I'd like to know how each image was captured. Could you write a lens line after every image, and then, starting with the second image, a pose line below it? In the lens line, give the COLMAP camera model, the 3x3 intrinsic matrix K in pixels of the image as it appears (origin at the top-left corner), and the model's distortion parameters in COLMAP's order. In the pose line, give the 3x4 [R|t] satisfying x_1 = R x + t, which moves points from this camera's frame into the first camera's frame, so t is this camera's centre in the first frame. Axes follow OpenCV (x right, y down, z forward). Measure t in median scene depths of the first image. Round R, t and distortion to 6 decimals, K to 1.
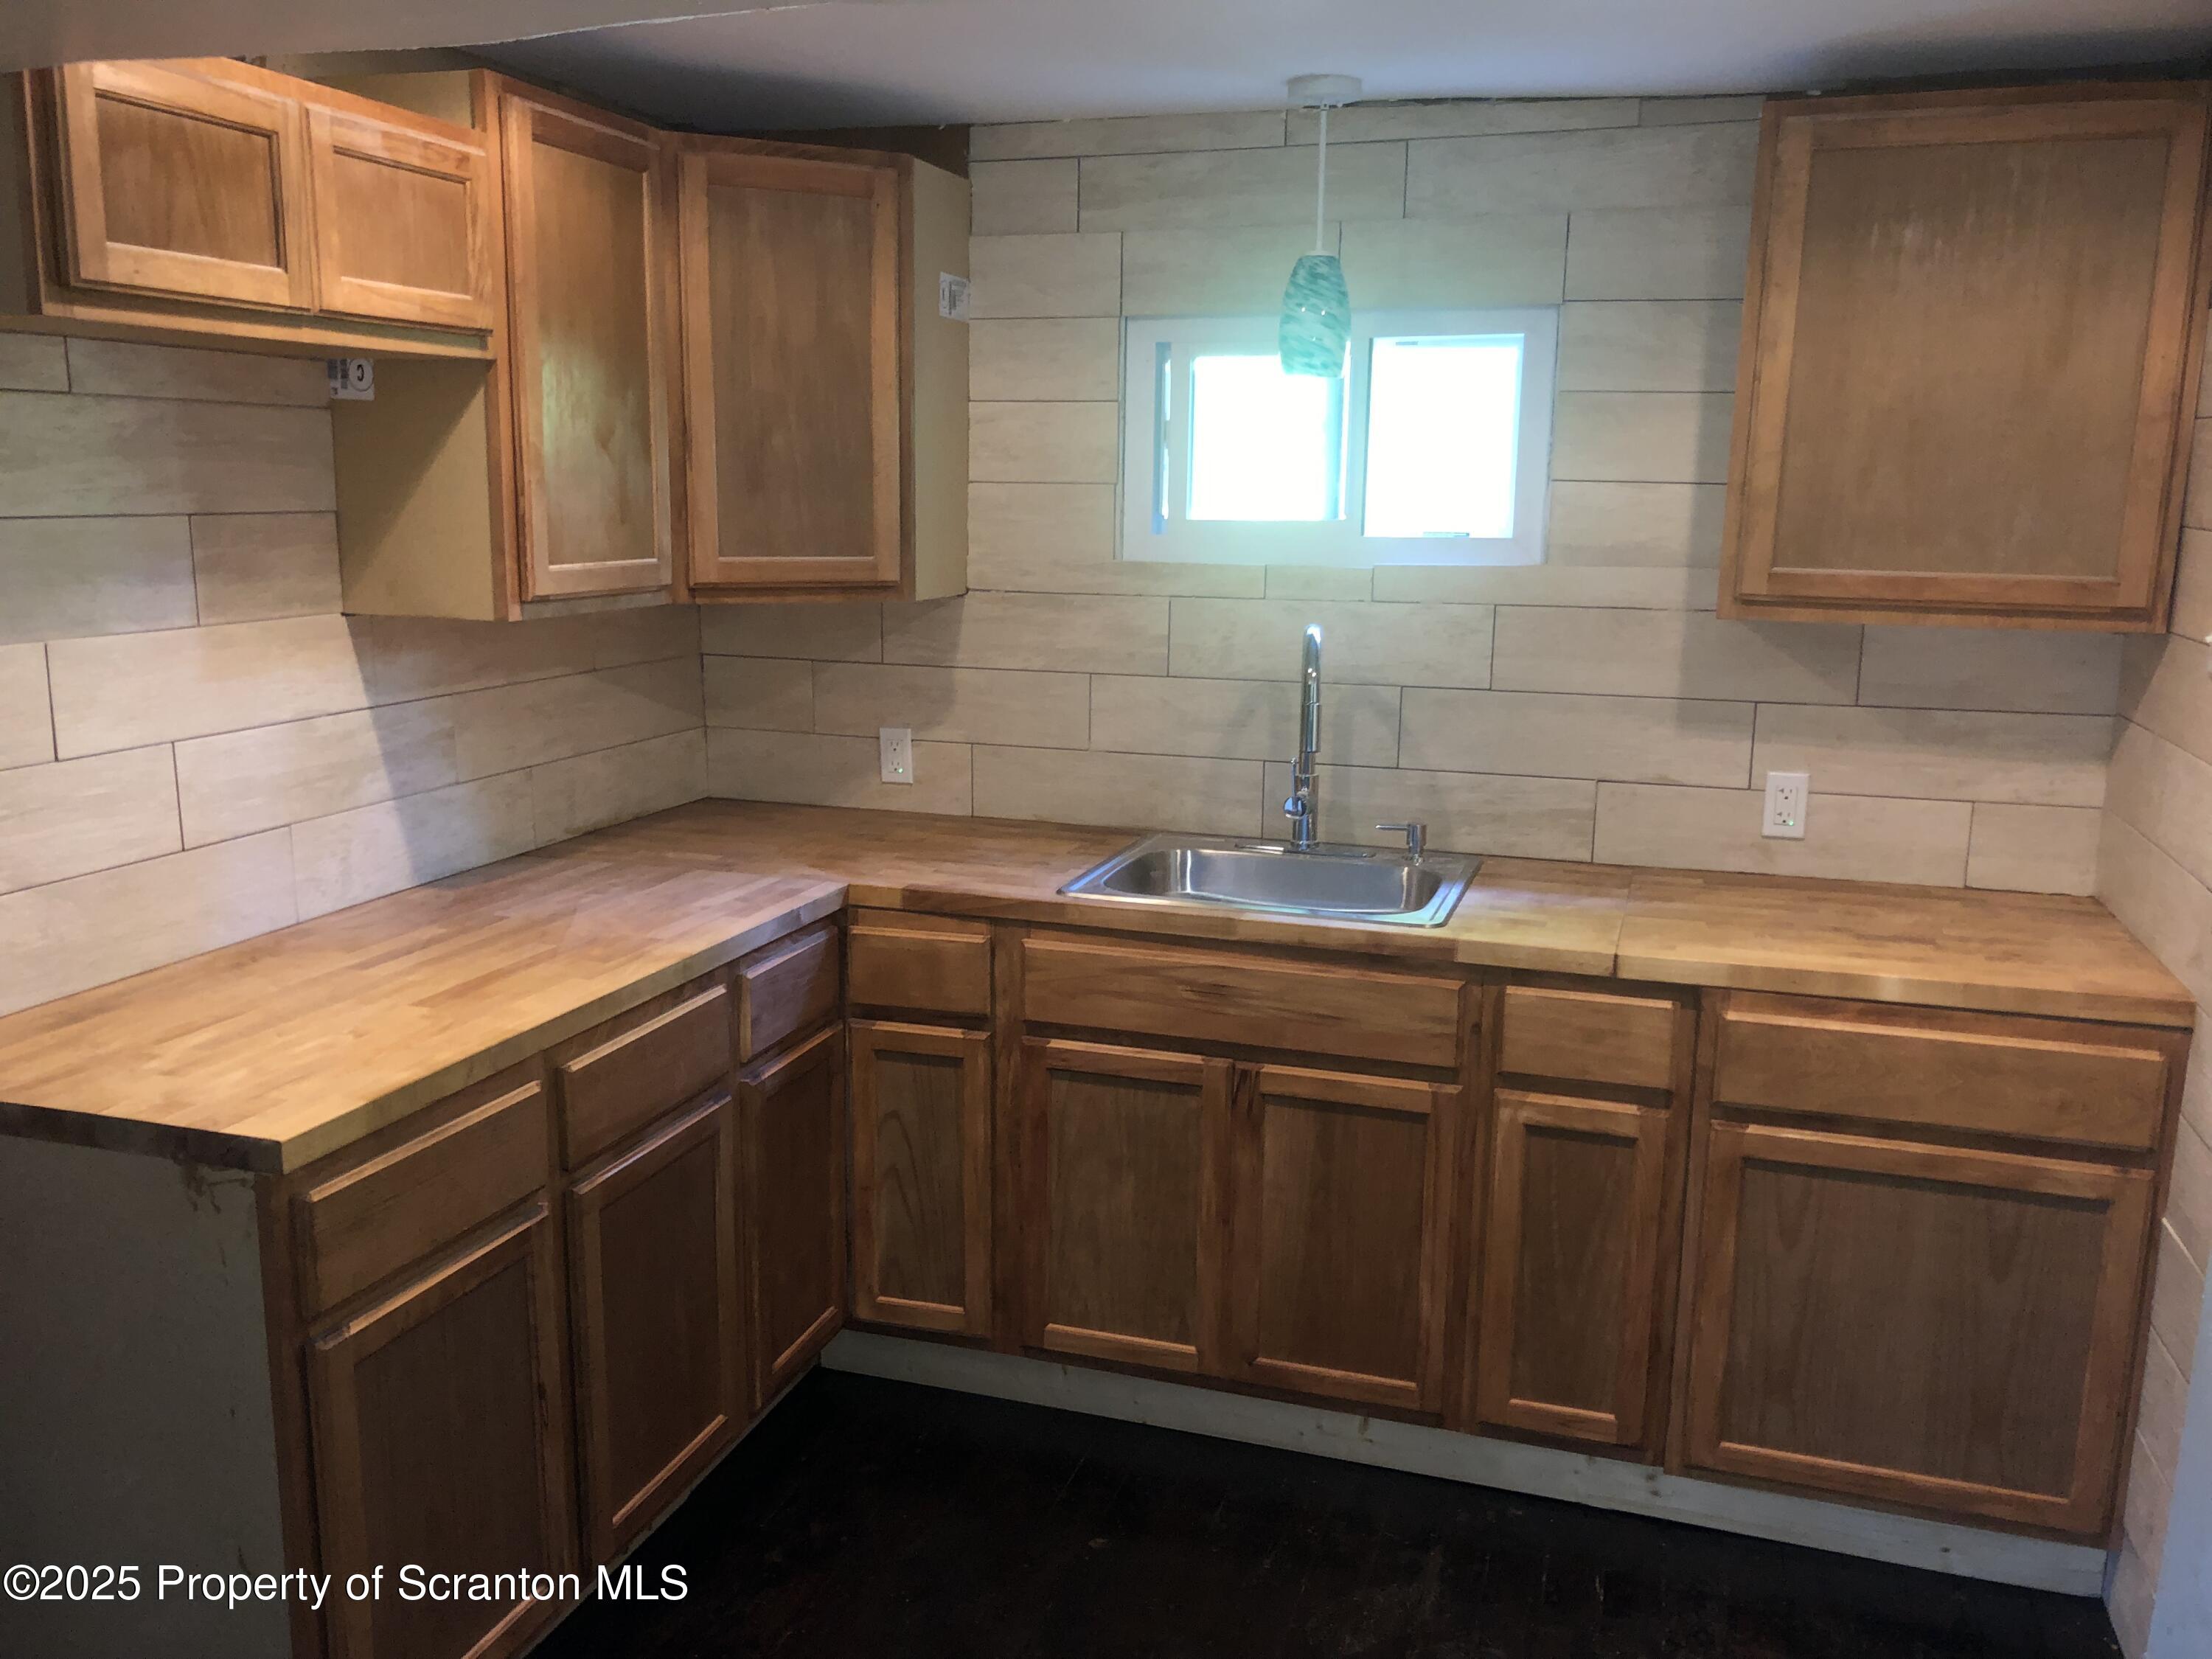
lens RADIAL K [[1823.6, 0, 1106.0], [0, 1823.6, 829.5], [0, 0, 1]] dist [0.077809, -0.040160]
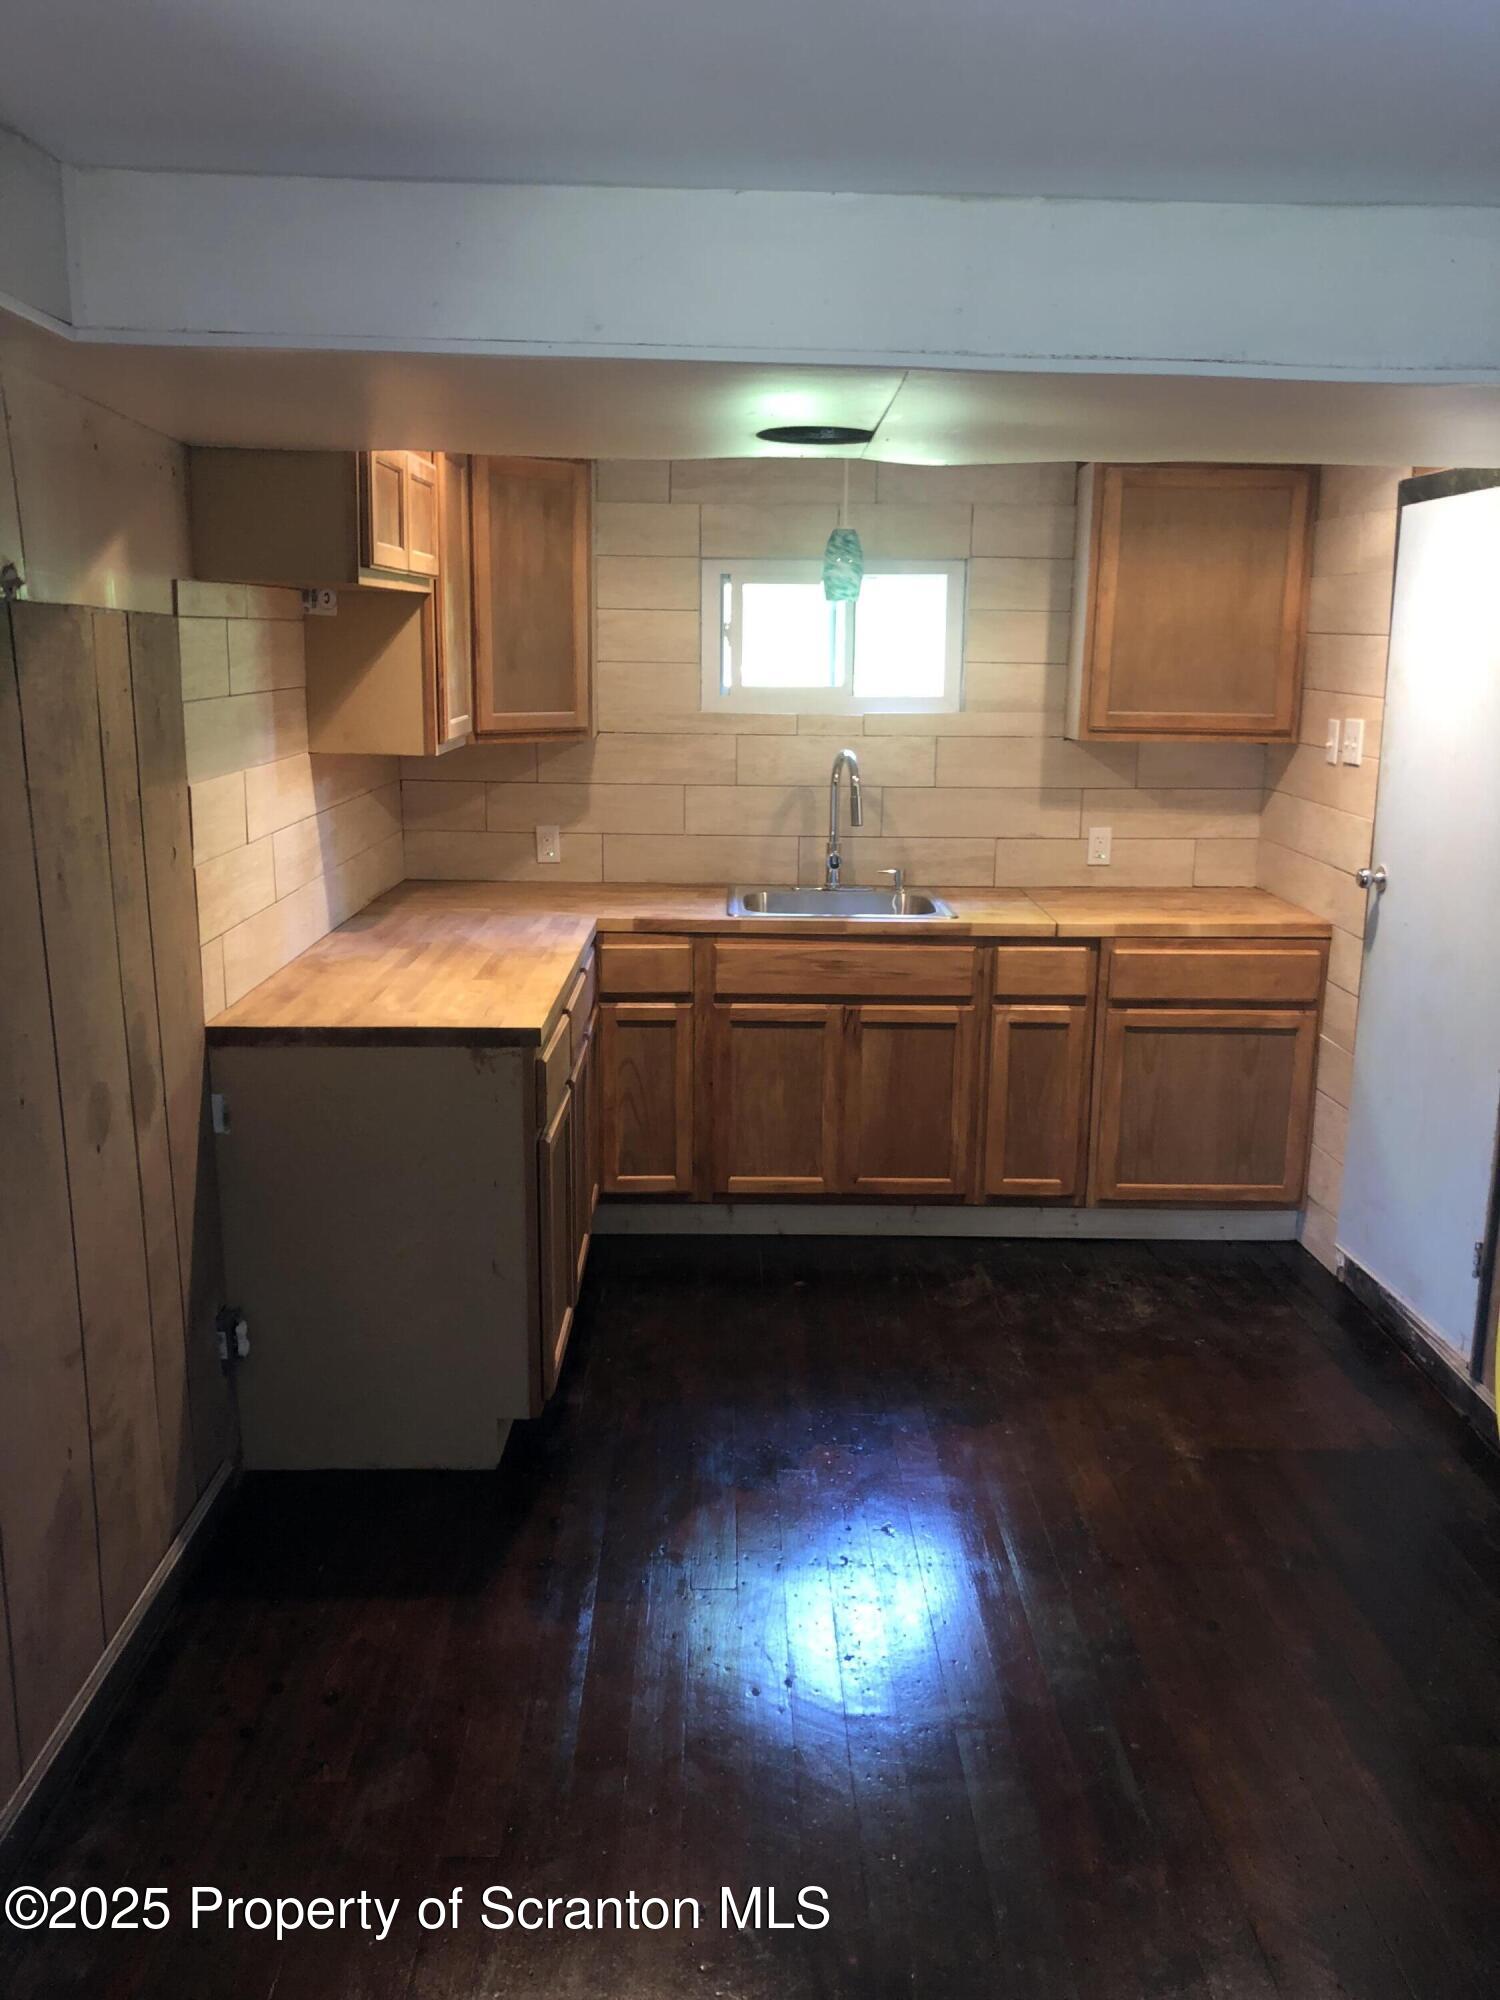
lens RADIAL K [[1638.2, 0, 791.7], [0, 1638.2, 961.5], [0, 0, 1]] dist [0.197870, -0.002631]
pose [[0.941116, -0.063443, 0.332077, -0.475388], [0.060280, 0.997985, 0.019829, 0.050992], [-0.332666, 0.001356, 0.943044, -0.428508]]
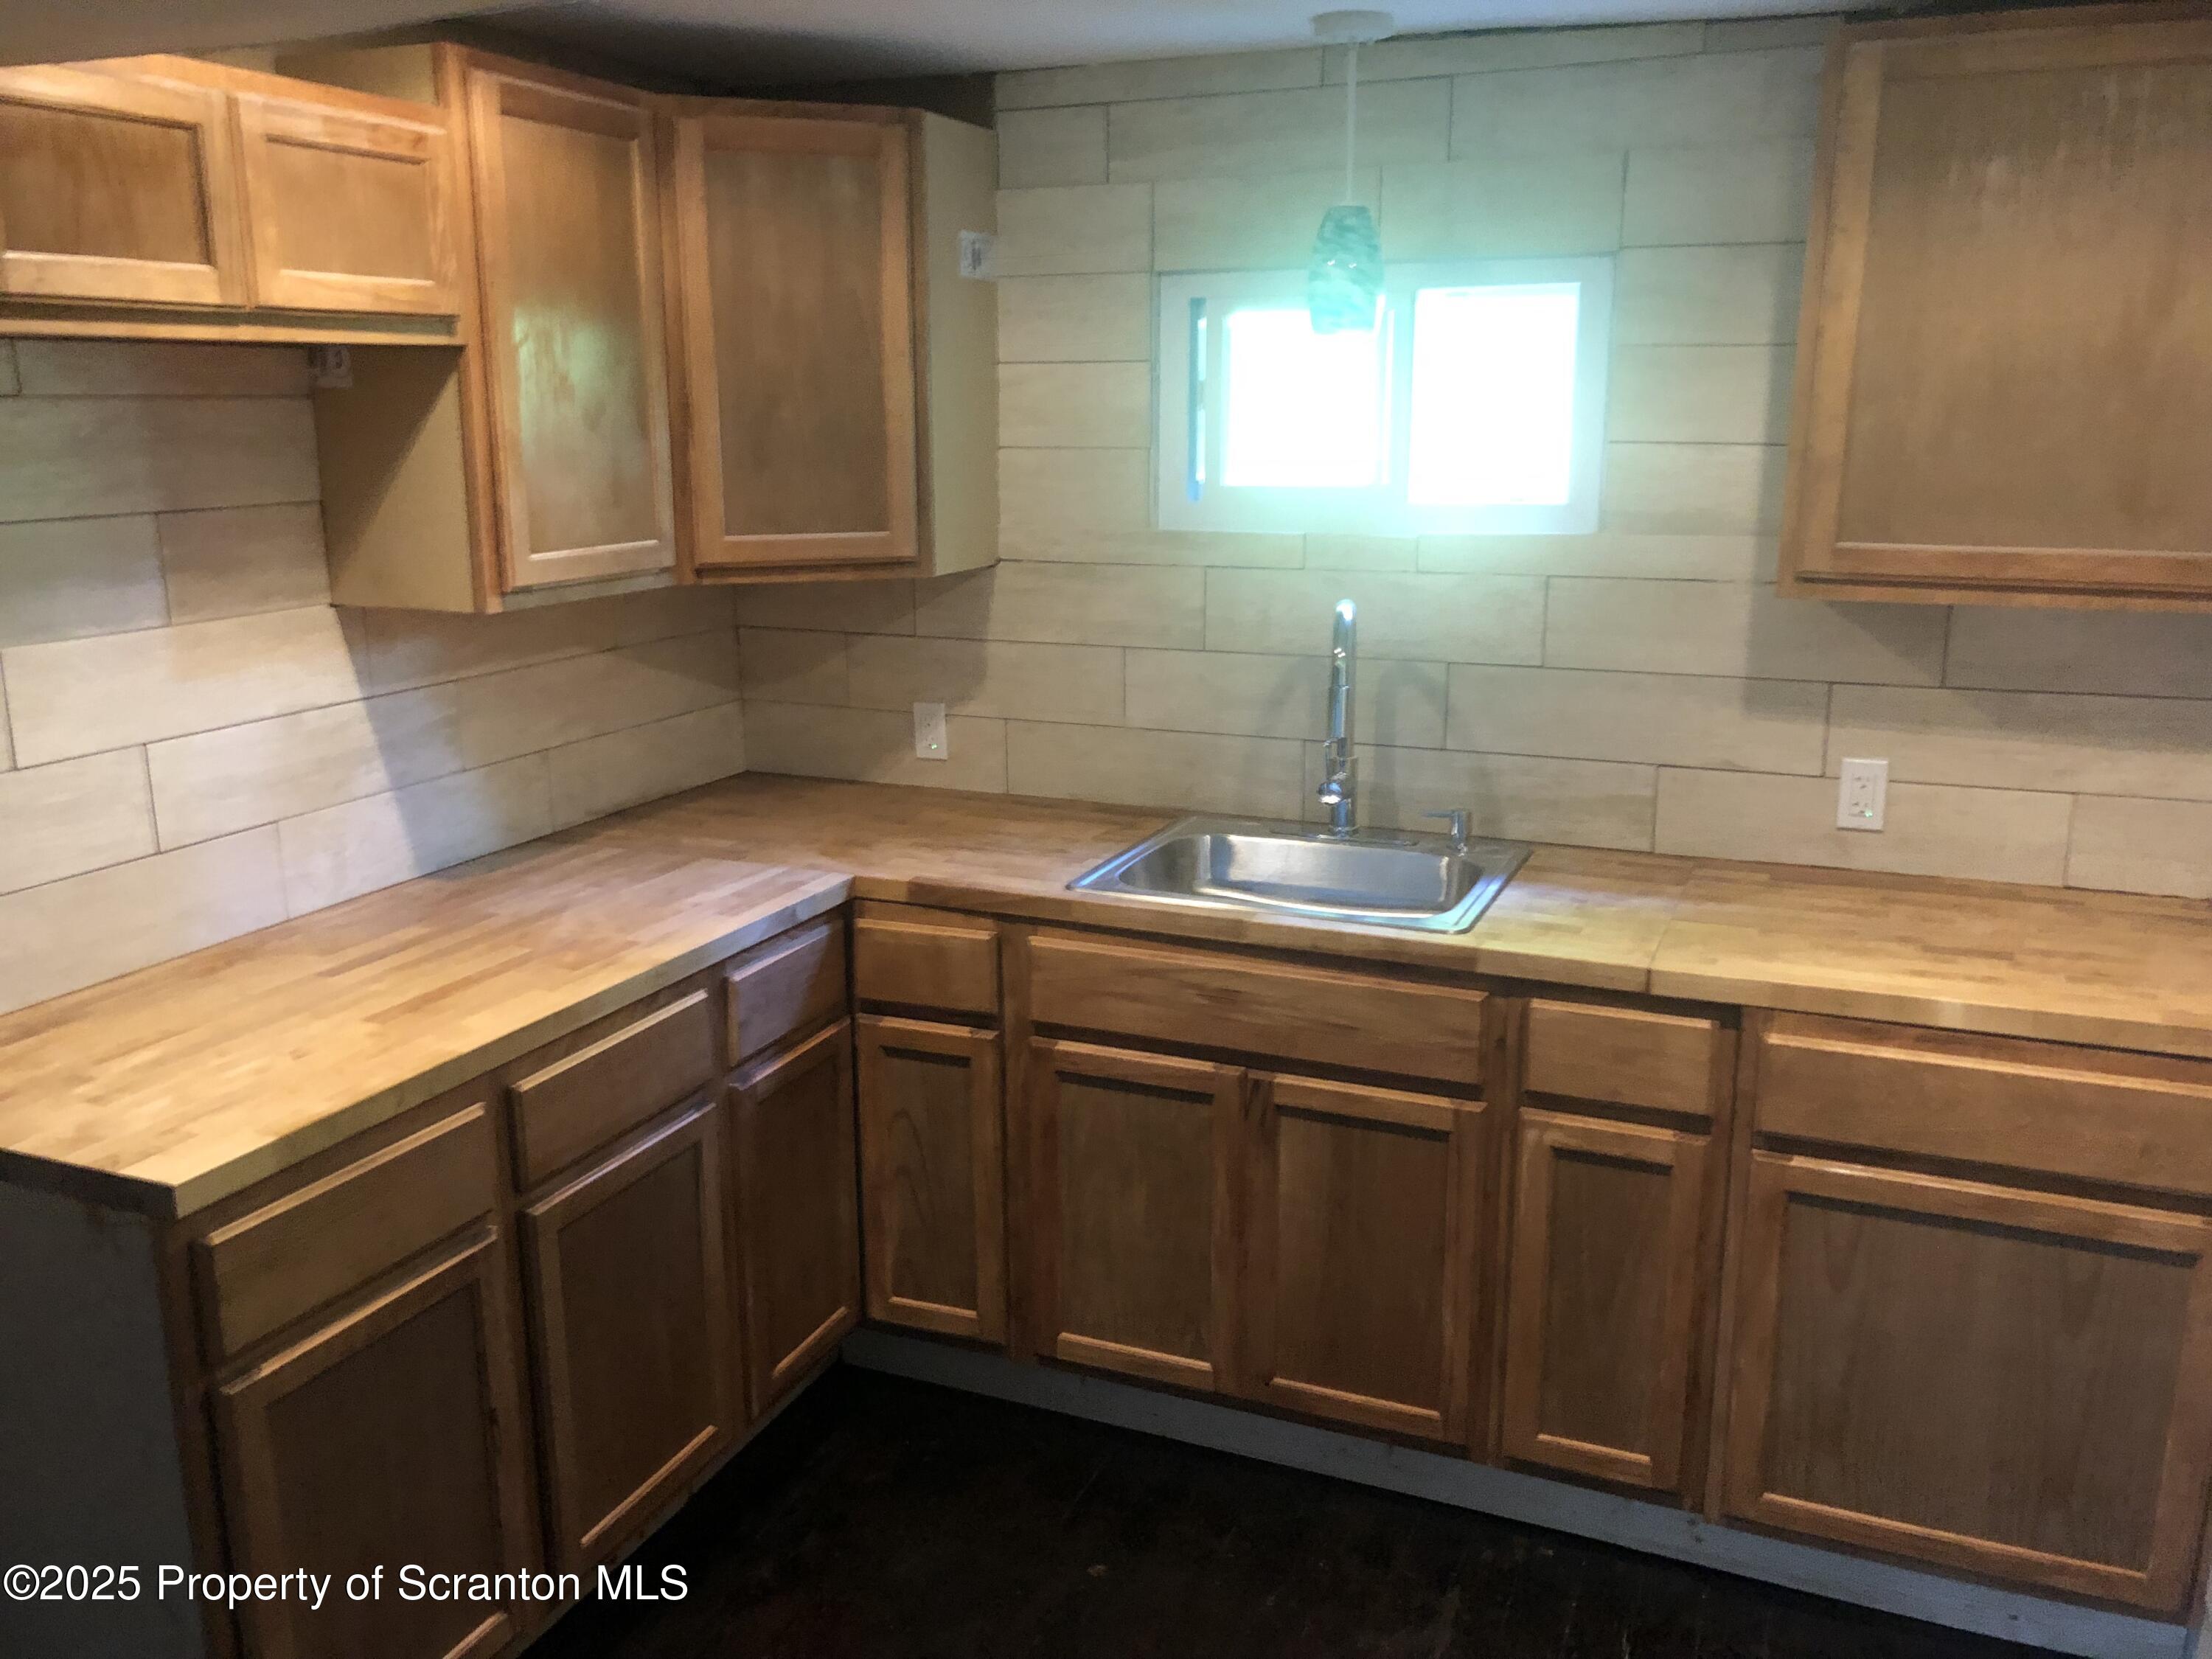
lens RADIAL K [[1822.5, 0, 1101.5], [0, 1822.5, 804.9], [0, 0, 1]] dist [0.077191, -0.057183]
pose [[0.995938, 0.003317, -0.089975, 0.078300], [-0.000621, 0.999551, 0.029971, -0.037738], [0.090034, -0.029793, 0.995493, 0.053693]]
